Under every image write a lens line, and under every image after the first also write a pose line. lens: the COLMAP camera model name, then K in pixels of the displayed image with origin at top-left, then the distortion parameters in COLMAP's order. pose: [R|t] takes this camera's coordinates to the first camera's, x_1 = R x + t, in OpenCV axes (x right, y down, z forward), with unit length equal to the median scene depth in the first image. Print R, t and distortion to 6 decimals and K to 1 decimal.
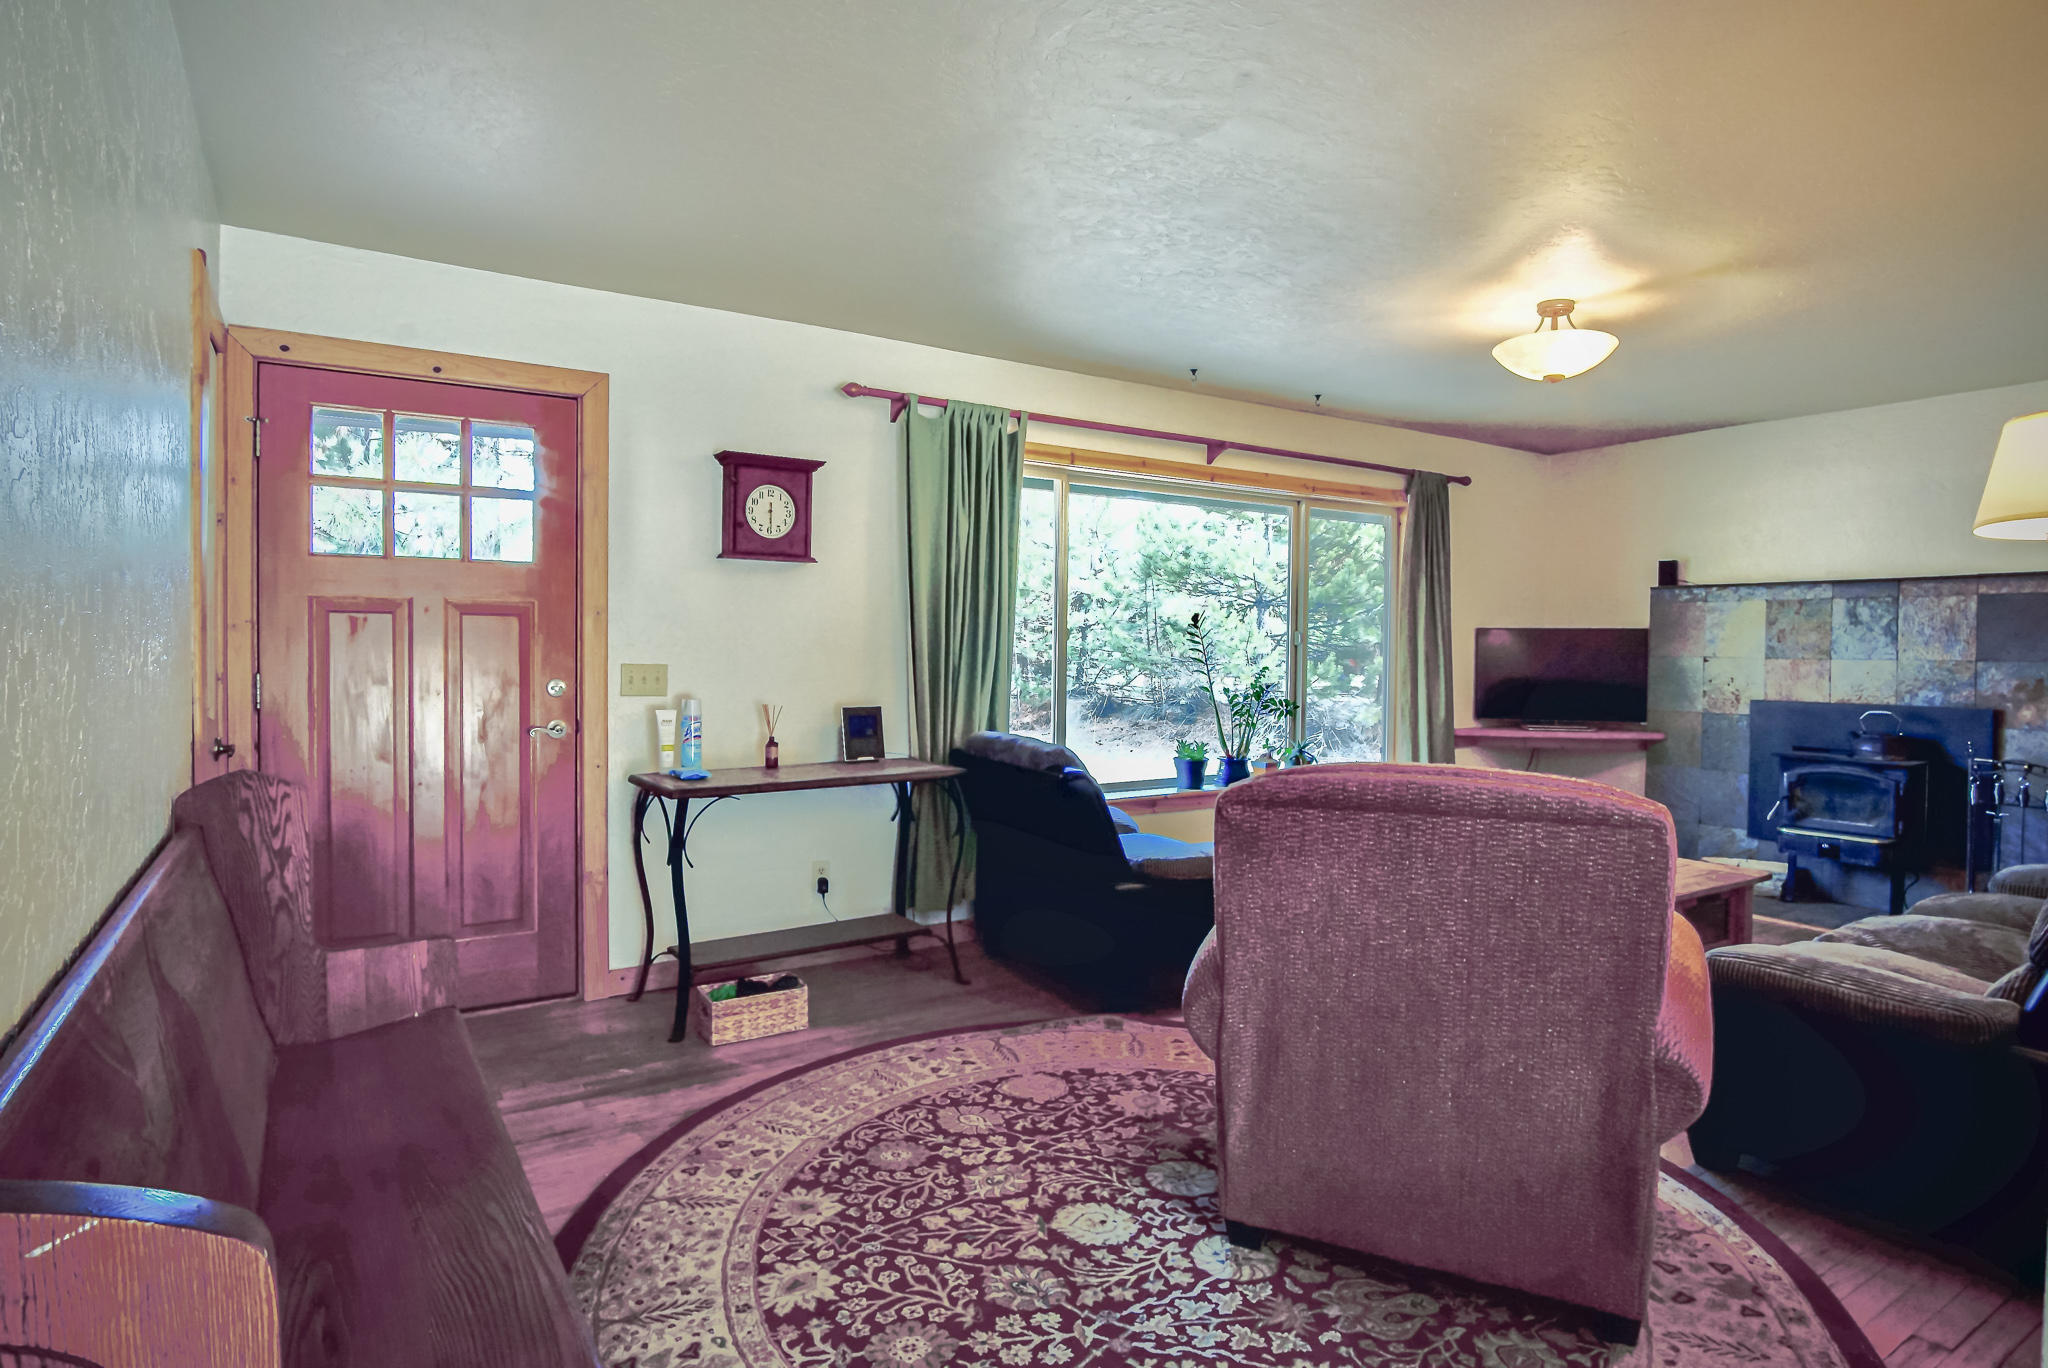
lens RADIAL K [[1097.6, 0, 1014.3], [0, 1097.6, 668.1], [0, 0, 1]] dist [-0.032271, 0.007500]
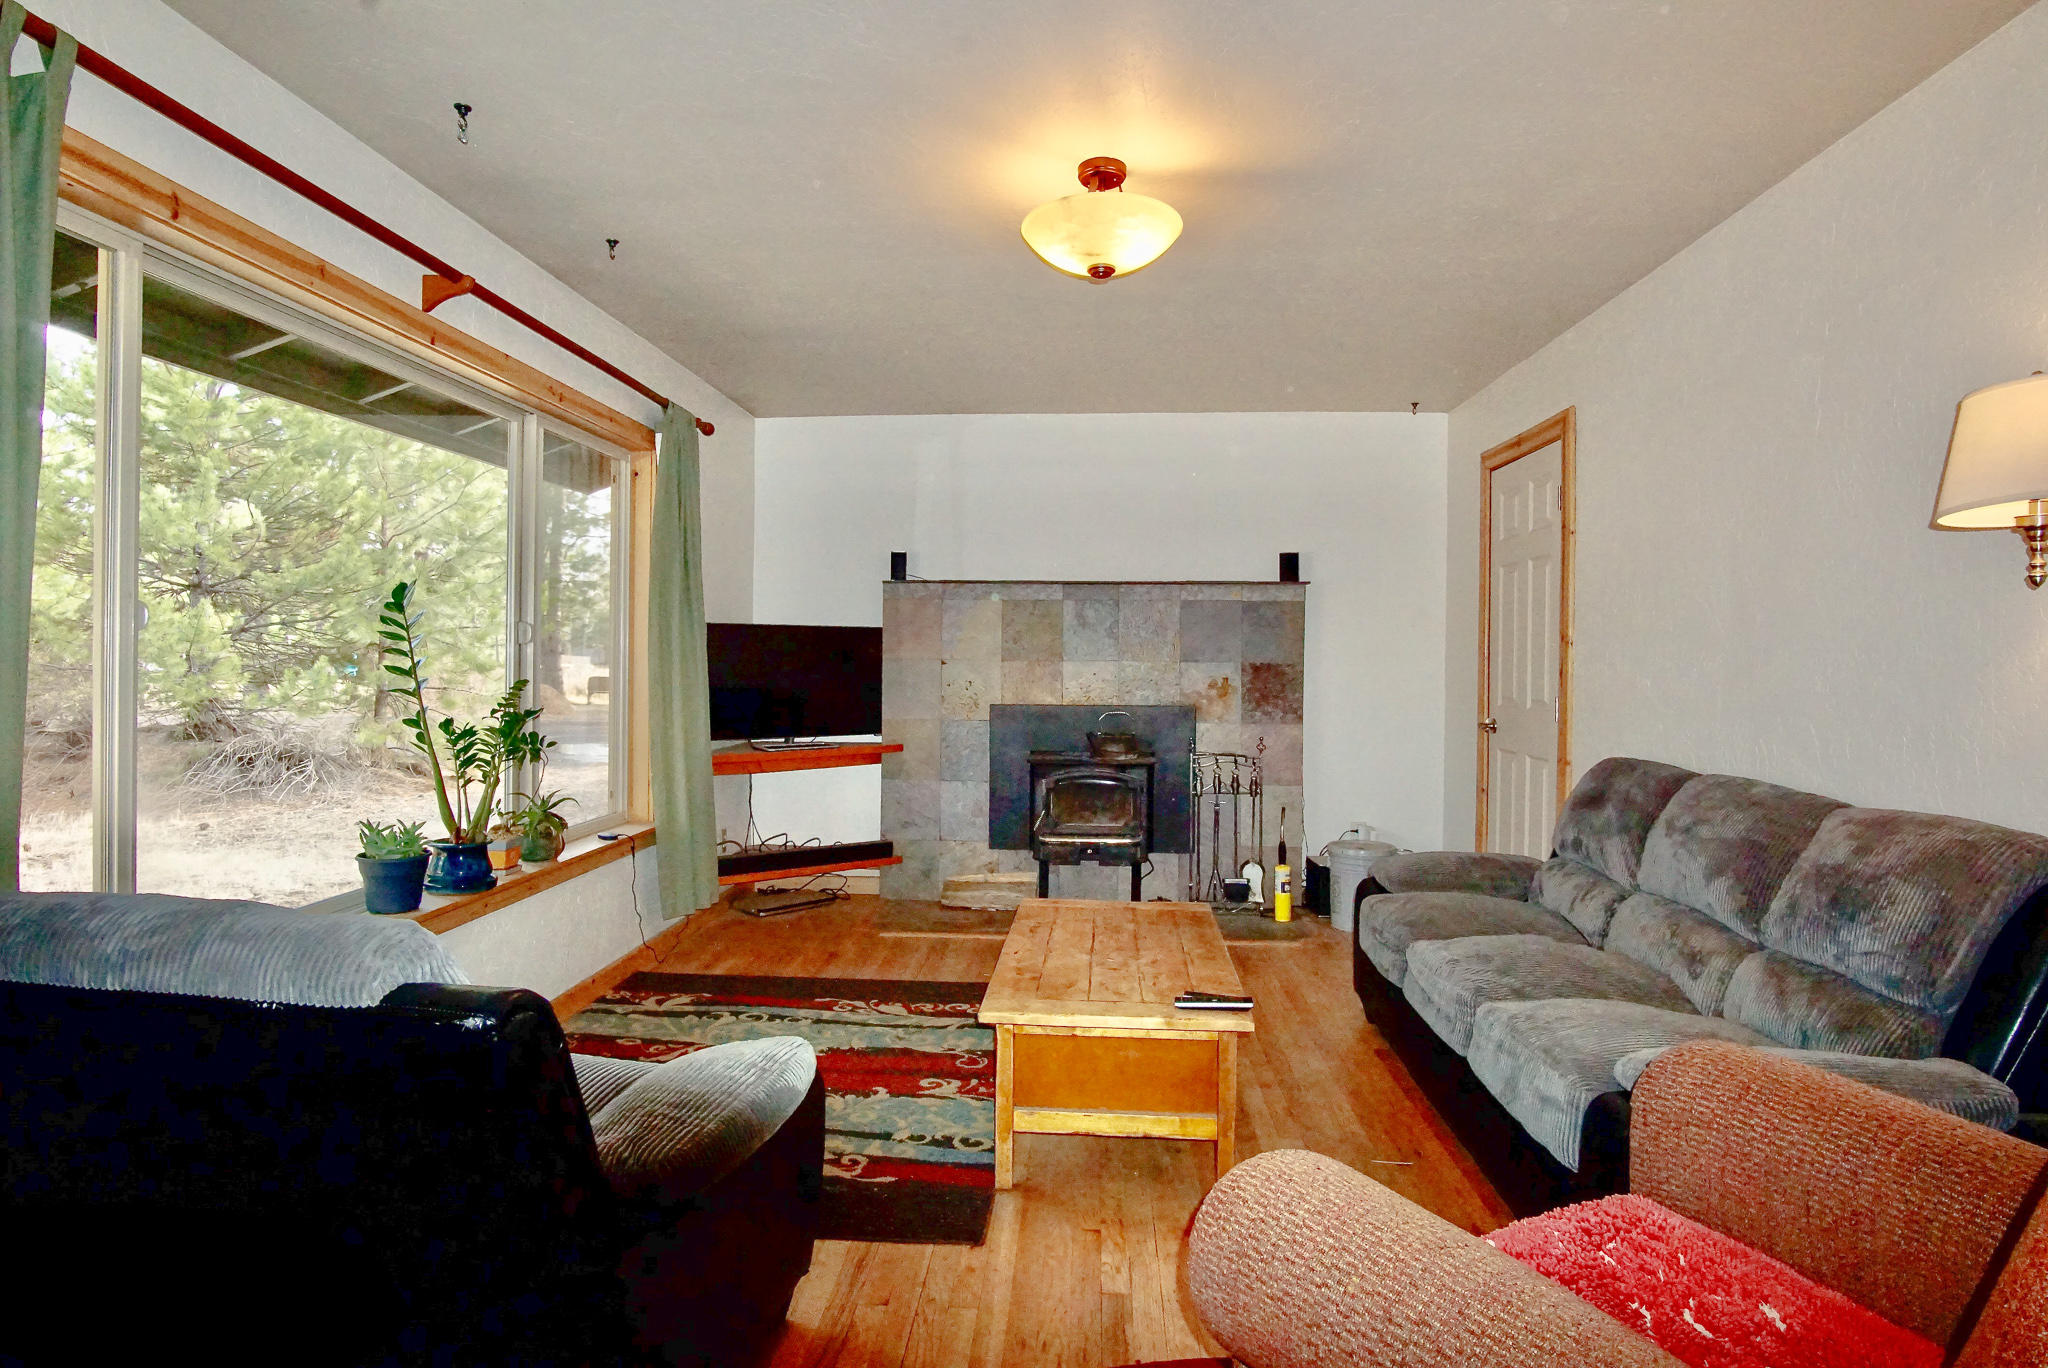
lens RADIAL K [[1097.6, 0, 1014.3], [0, 1097.6, 668.1], [0, 0, 1]] dist [-0.032271, 0.007500]
pose [[0.594739, -0.012390, 0.803824, -0.083973], [0.013960, 0.999890, 0.005083, -0.007368], [-0.803798, 0.008198, 0.594846, 0.436110]]
